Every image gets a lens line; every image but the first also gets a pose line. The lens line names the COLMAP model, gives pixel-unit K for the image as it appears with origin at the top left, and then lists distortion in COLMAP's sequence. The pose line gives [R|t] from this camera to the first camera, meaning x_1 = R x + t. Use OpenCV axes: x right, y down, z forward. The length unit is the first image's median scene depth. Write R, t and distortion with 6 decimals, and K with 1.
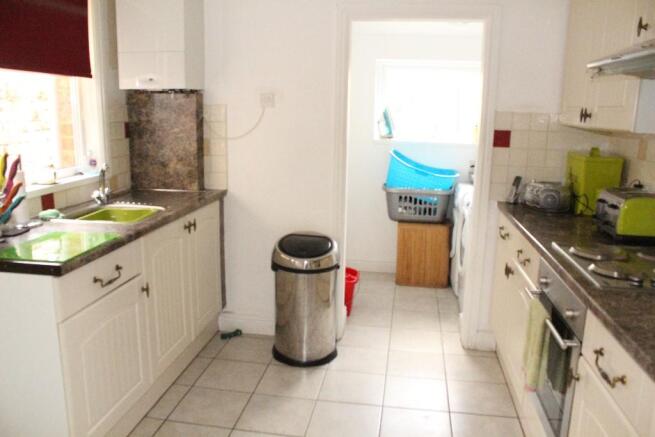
lens RADIAL K [[545.2, 0, 327.5], [0, 545.2, 218.5], [0, 0, 1]] dist [-0.168380, 0.156281]
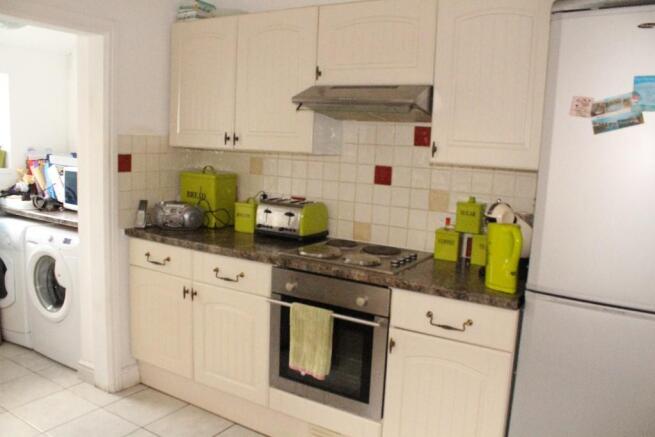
lens RADIAL K [[545.2, 0, 327.5], [0, 545.2, 218.5], [0, 0, 1]] dist [-0.168380, 0.156281]
pose [[0.407453, -0.136261, 0.903003, -0.446279], [0.152016, 0.985130, 0.080061, -0.081457], [-0.900485, 0.104650, 0.422108, 0.316319]]
